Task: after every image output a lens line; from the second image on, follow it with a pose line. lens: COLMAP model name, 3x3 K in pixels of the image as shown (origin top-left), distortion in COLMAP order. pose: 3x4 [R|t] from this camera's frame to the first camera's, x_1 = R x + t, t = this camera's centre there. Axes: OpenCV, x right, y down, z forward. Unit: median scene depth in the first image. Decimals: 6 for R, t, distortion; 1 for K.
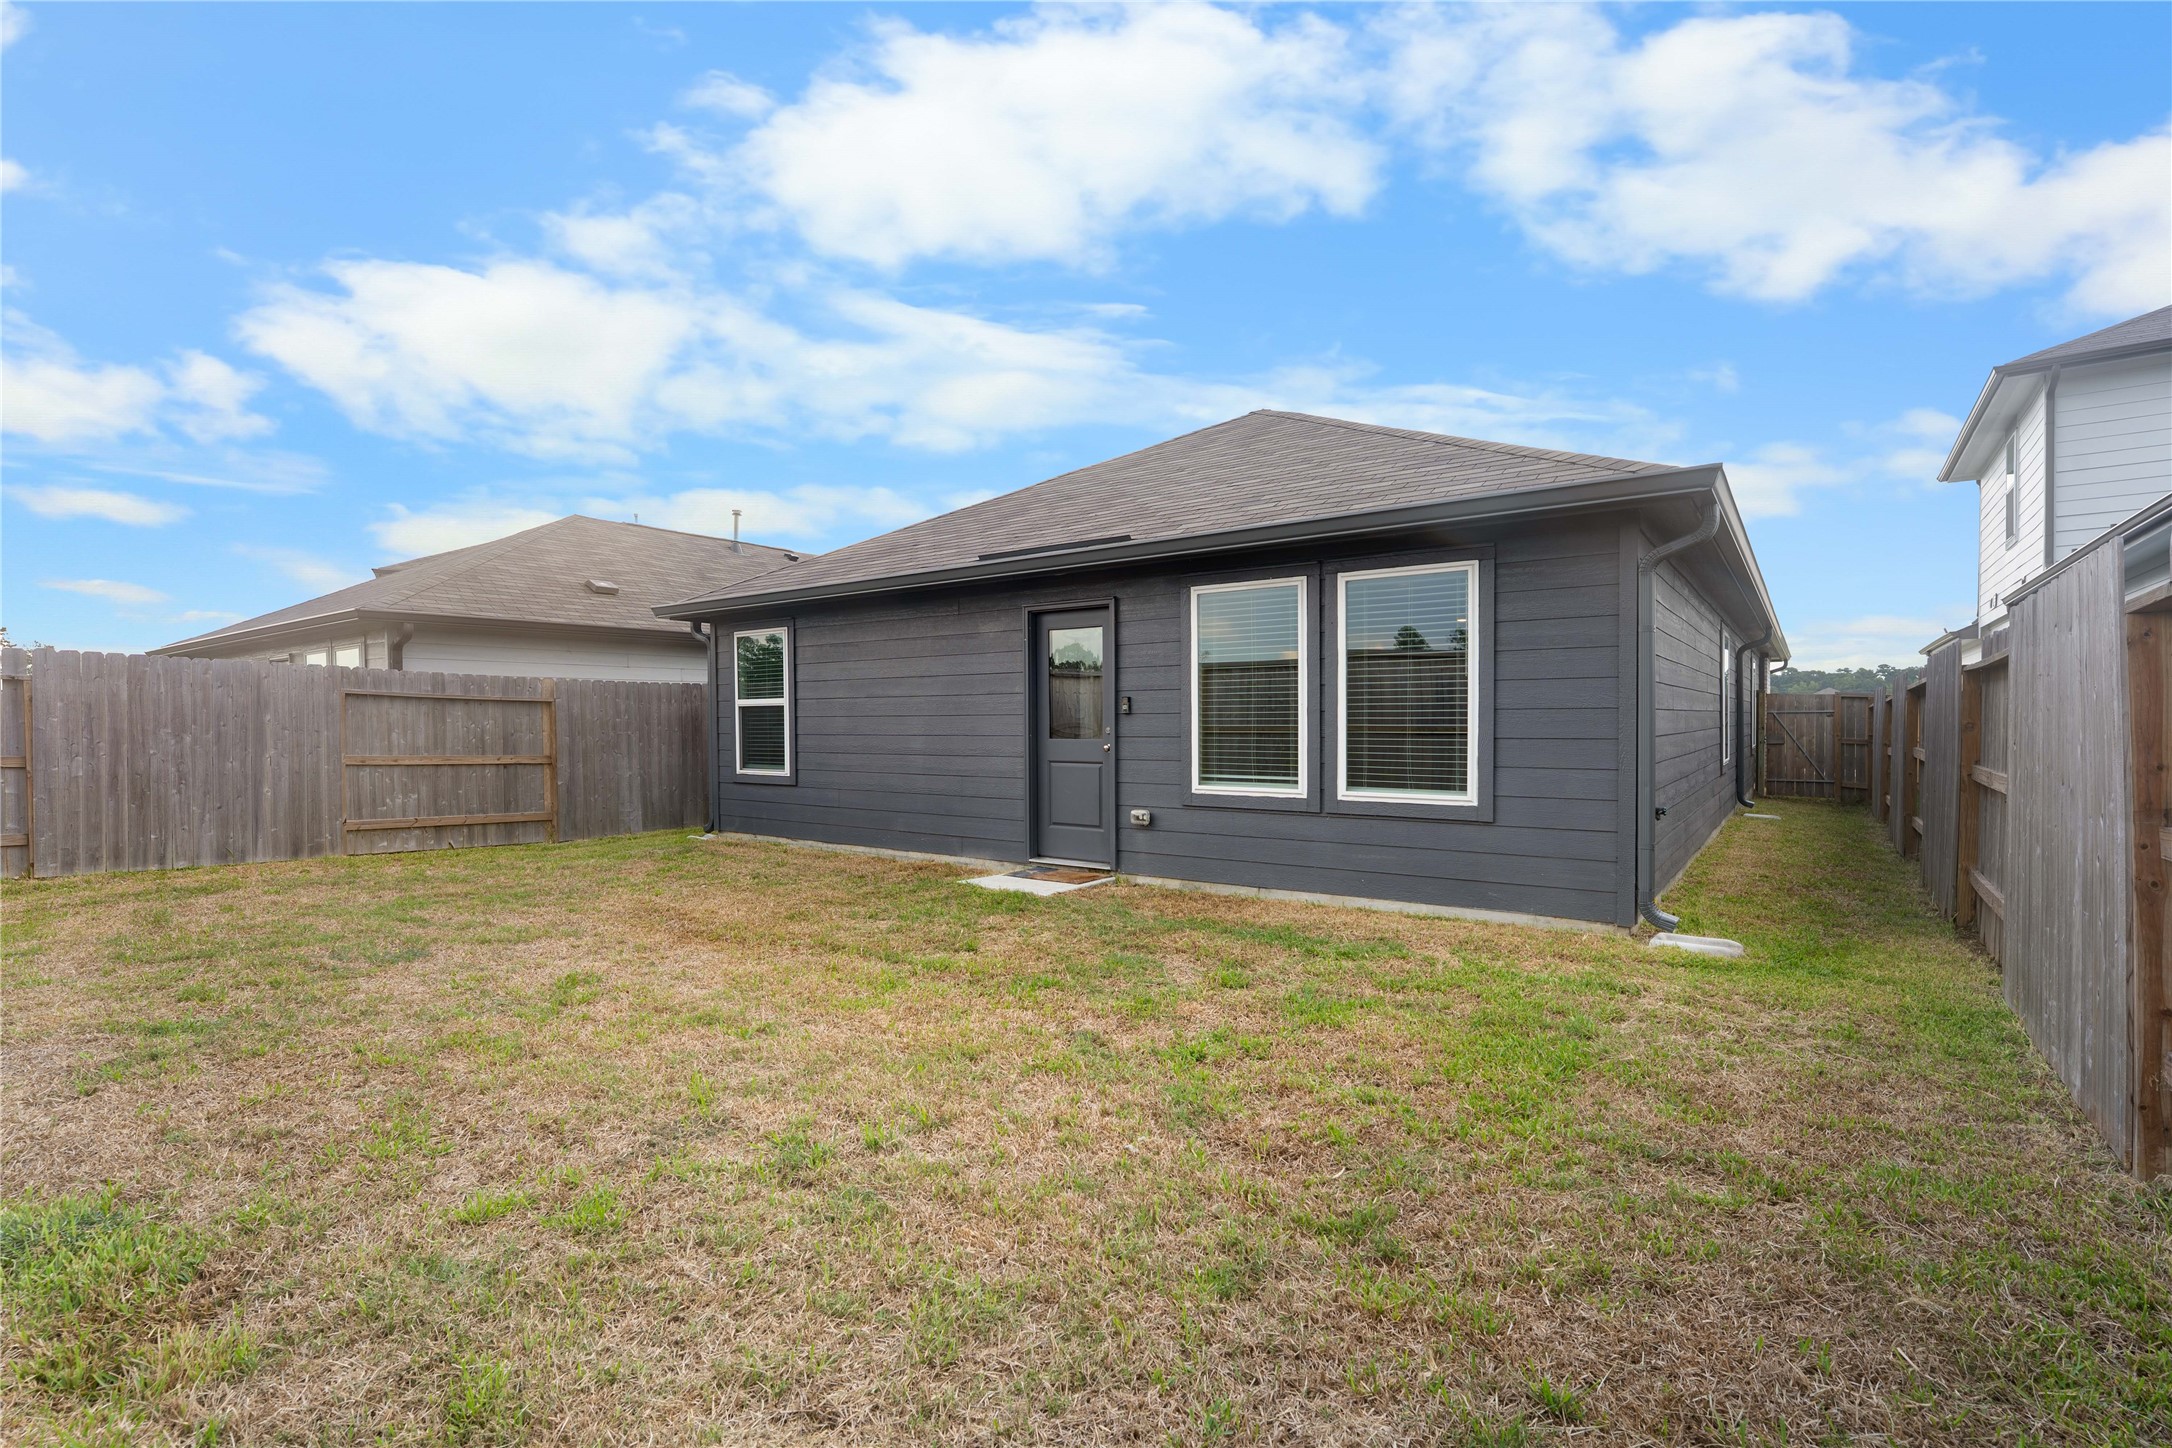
lens RADIAL K [[980.6, 0, 1086.0], [0, 980.6, 724.0], [0, 0, 1]] dist [-0.000714, -0.000027]
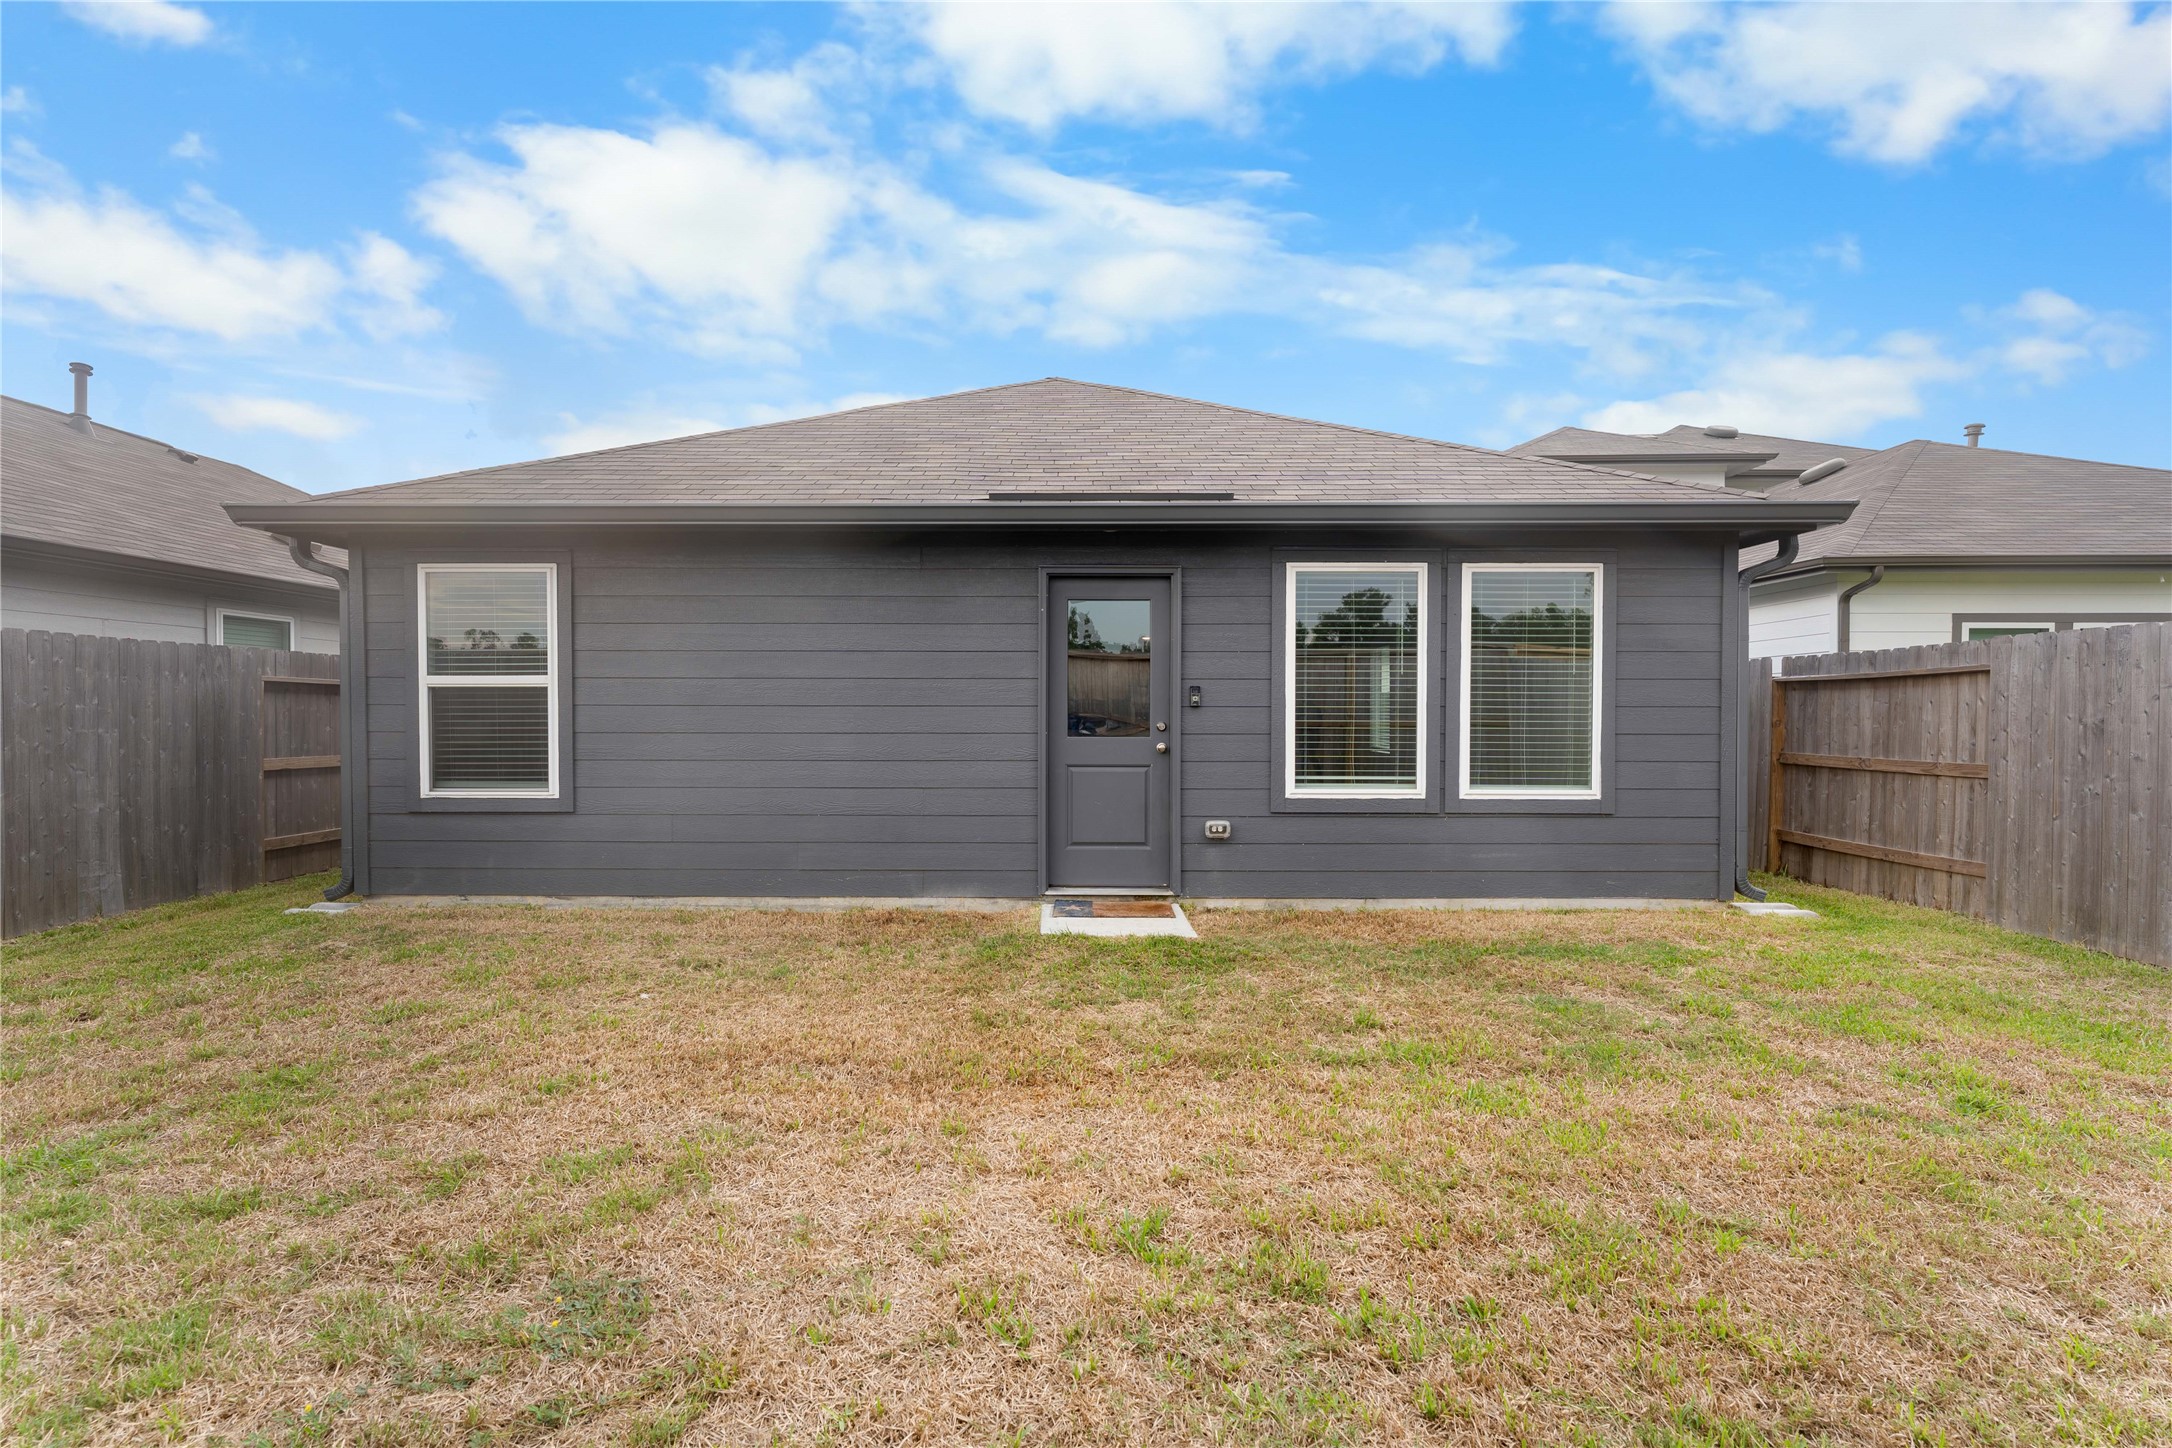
lens RADIAL K [[980.6, 0, 1086.0], [0, 980.6, 724.0], [0, 0, 1]] dist [-0.000714, -0.000027]
pose [[0.813973, 0.003254, 0.580894, -0.493226], [-0.004102, 0.999992, 0.000147, 0.004367], [-0.580889, -0.002503, 0.813979, 0.354377]]
